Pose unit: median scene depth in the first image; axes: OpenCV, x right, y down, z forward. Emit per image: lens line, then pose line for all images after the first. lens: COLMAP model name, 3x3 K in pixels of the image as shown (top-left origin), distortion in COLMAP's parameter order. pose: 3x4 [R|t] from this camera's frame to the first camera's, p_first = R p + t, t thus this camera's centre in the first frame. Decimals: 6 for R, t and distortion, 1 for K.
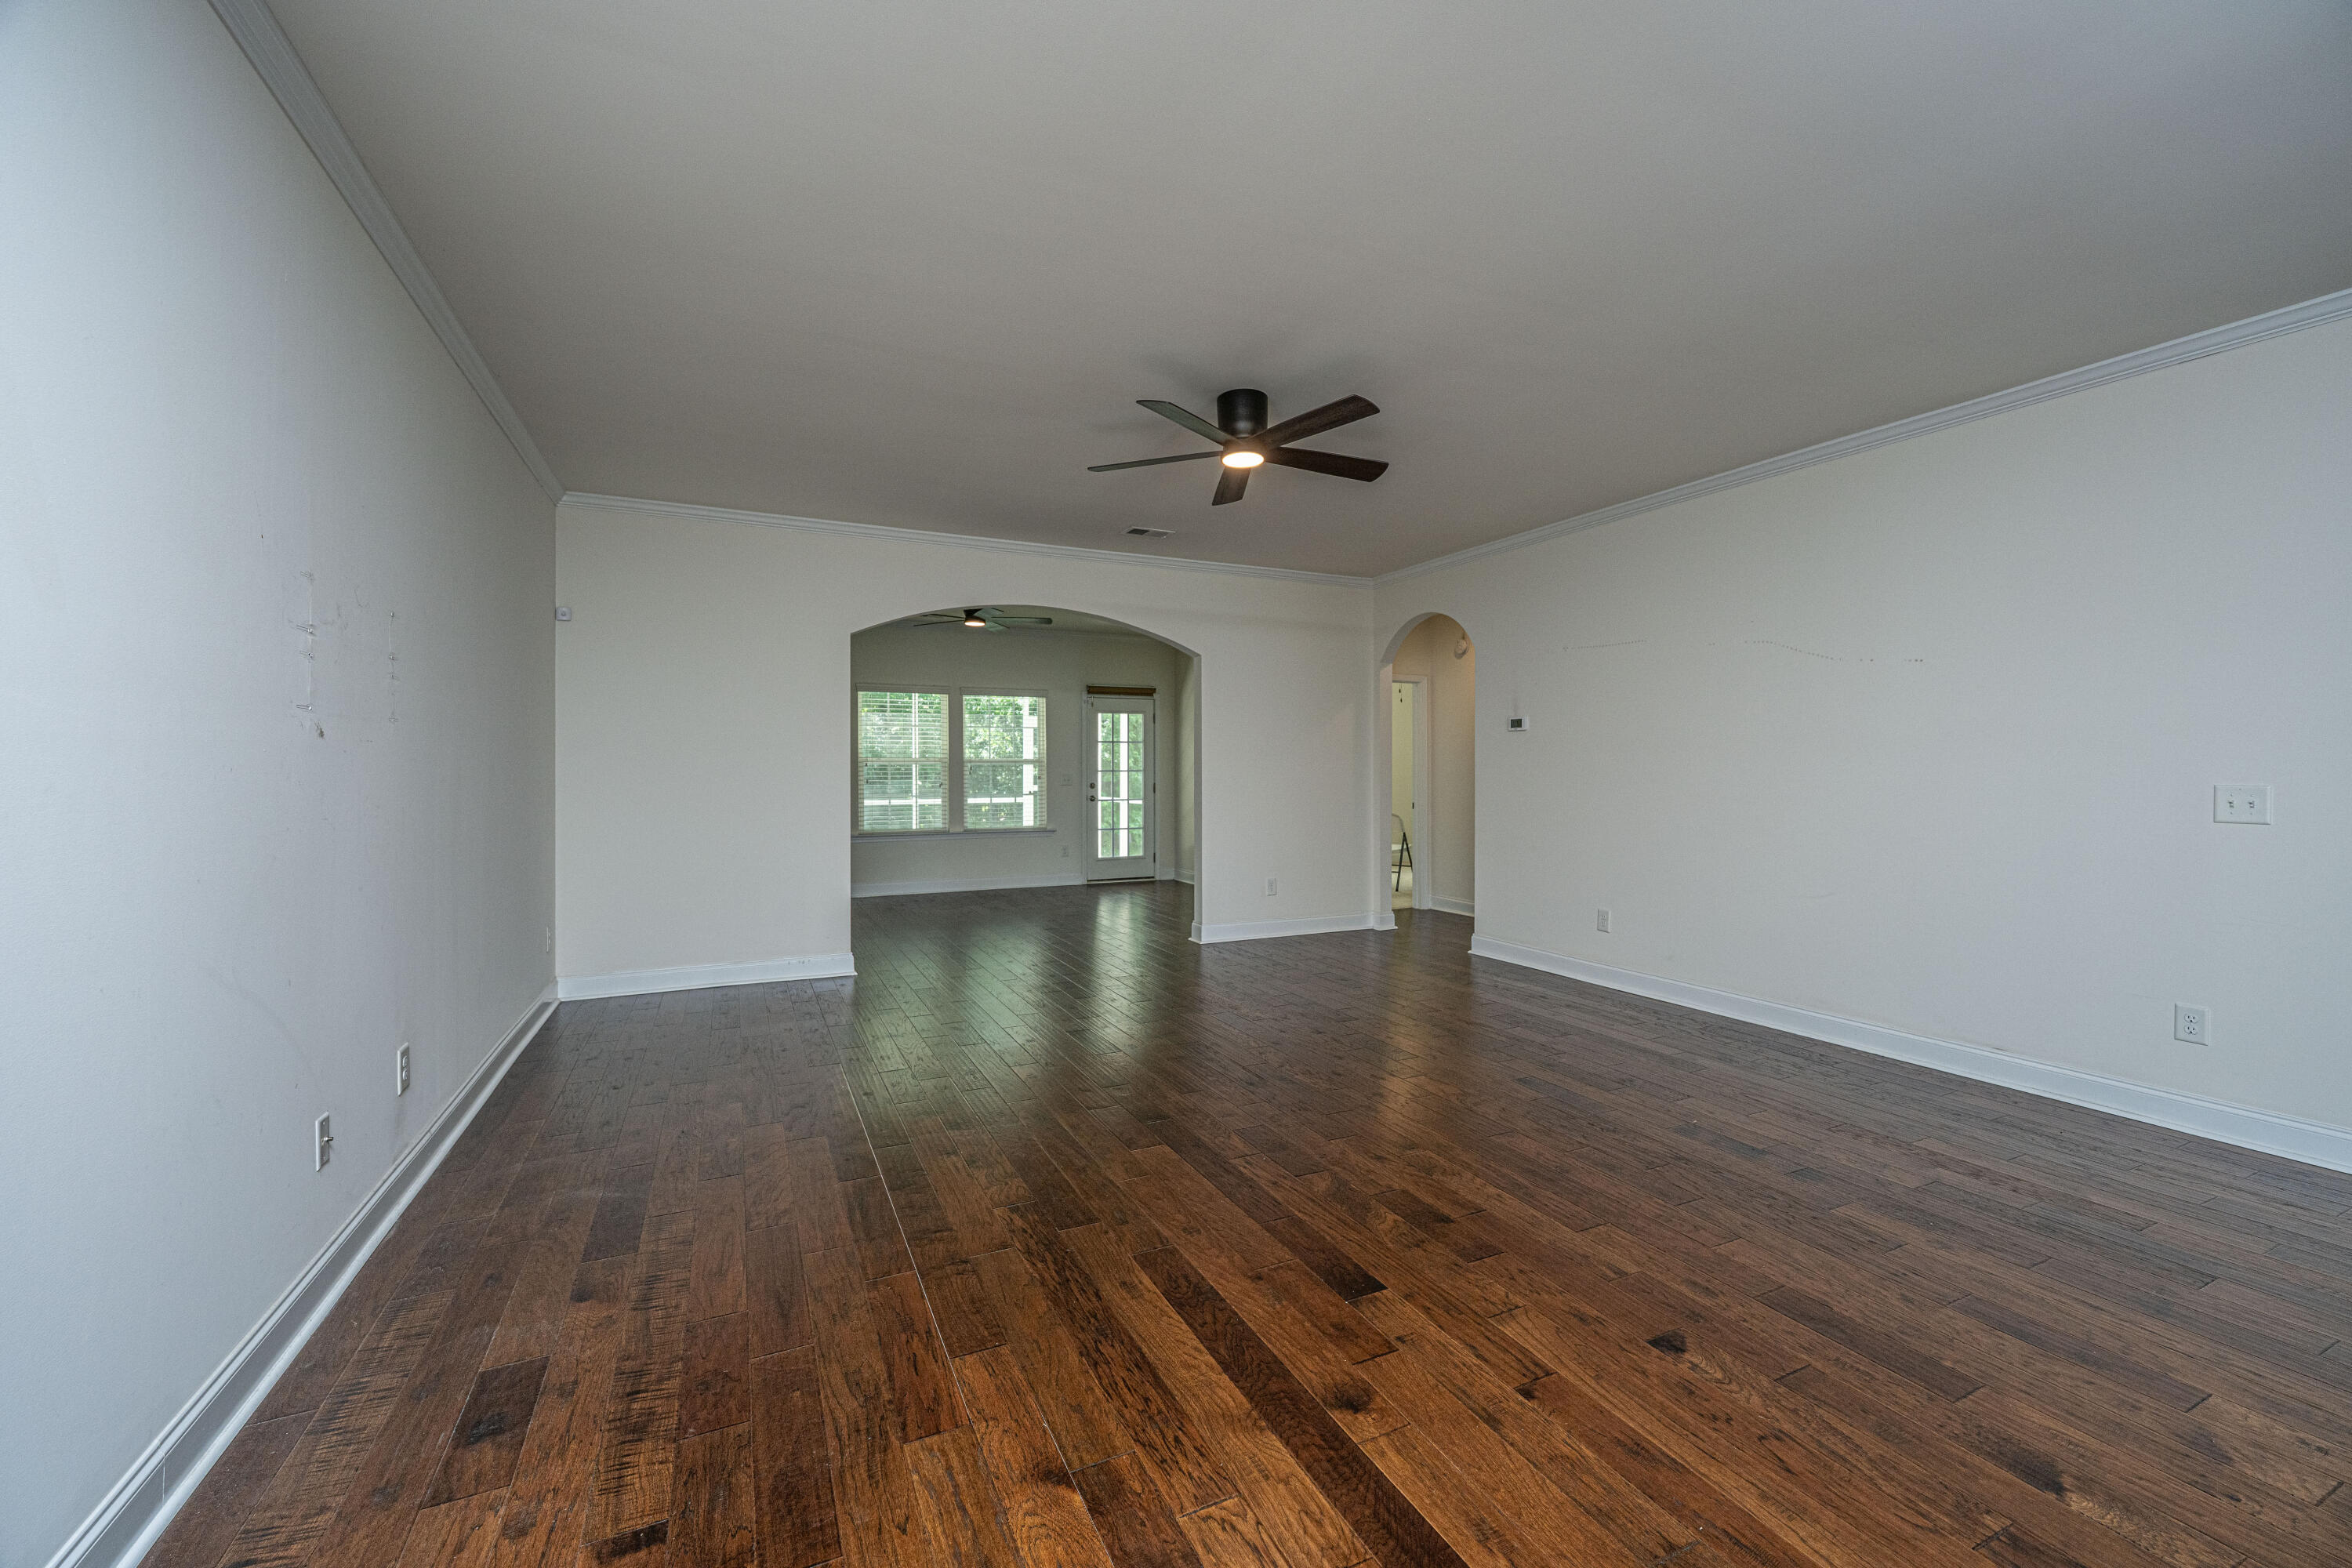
lens RADIAL K [[952.0, 0, 1190.3], [0, 952.0, 770.9], [0, 0, 1]] dist [0.000517, -0.000256]
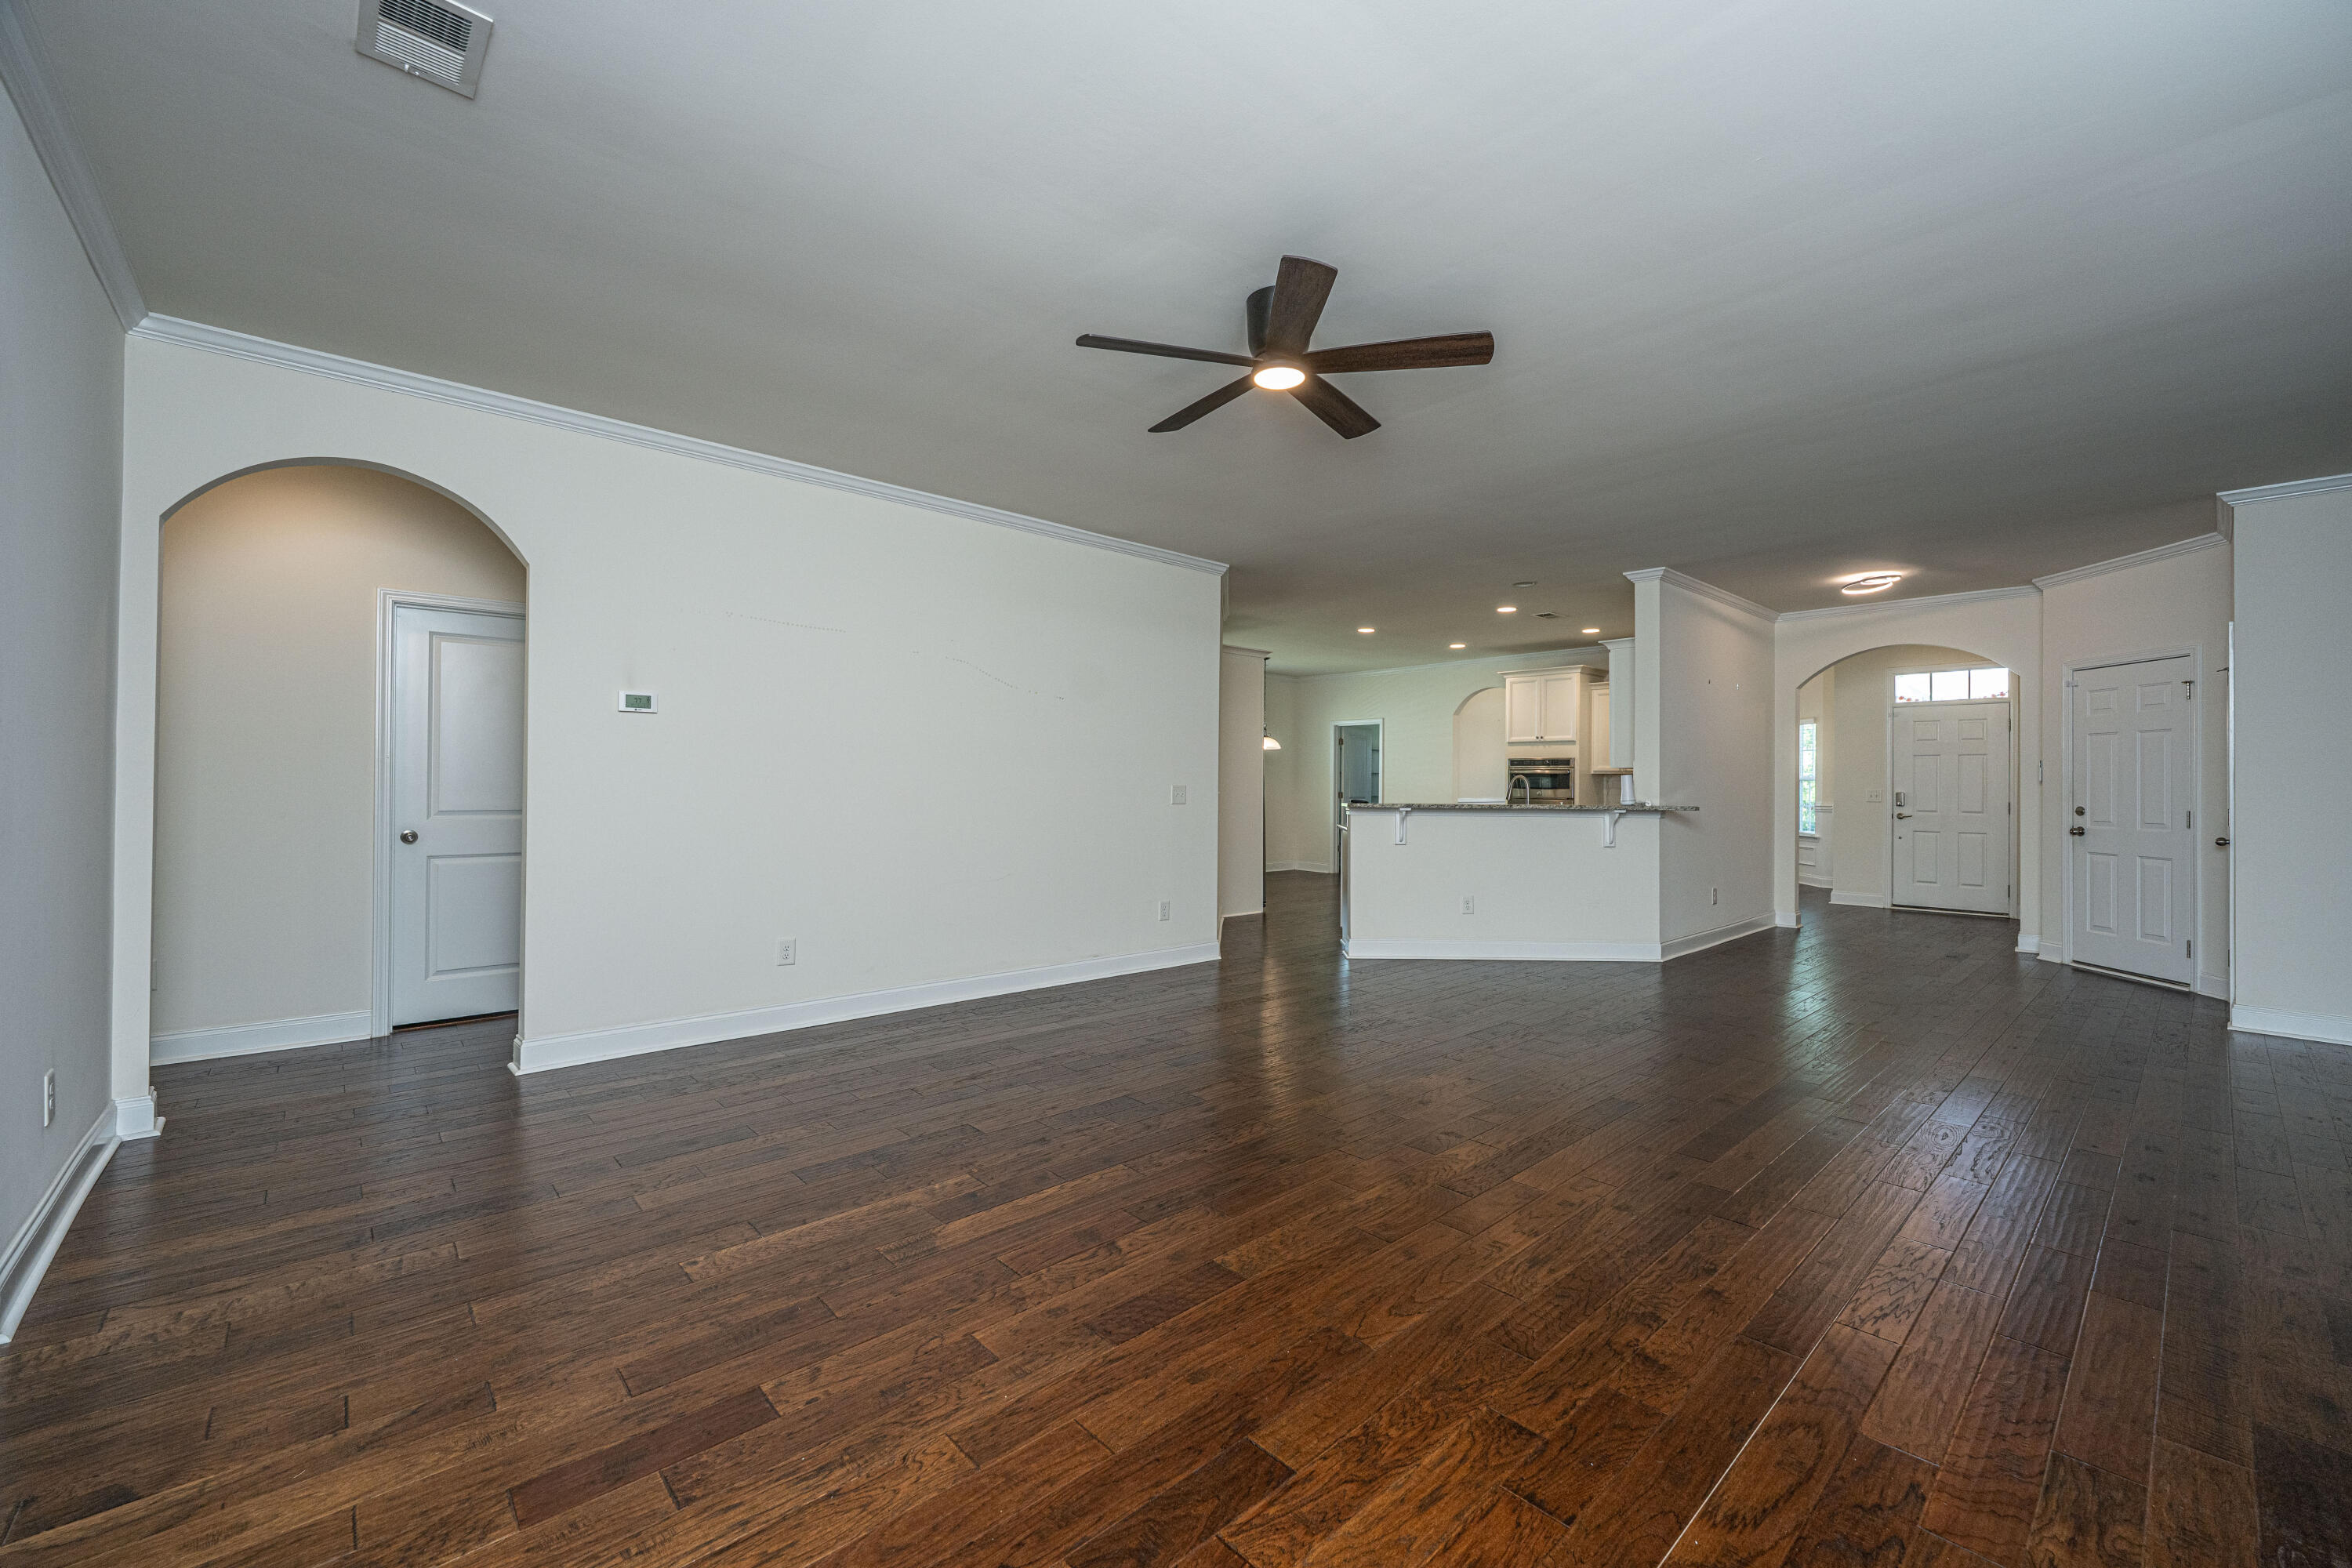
lens RADIAL K [[952.0, 0, 1197.0], [0, 952.0, 781.5], [0, 0, 1]] dist [0.000517, -0.000256]
pose [[-0.302653, 0.001568, 0.953099, -0.603098], [-0.006703, 0.999970, -0.003774, 0.011176], [-0.953077, -0.007531, -0.302634, 1.167930]]
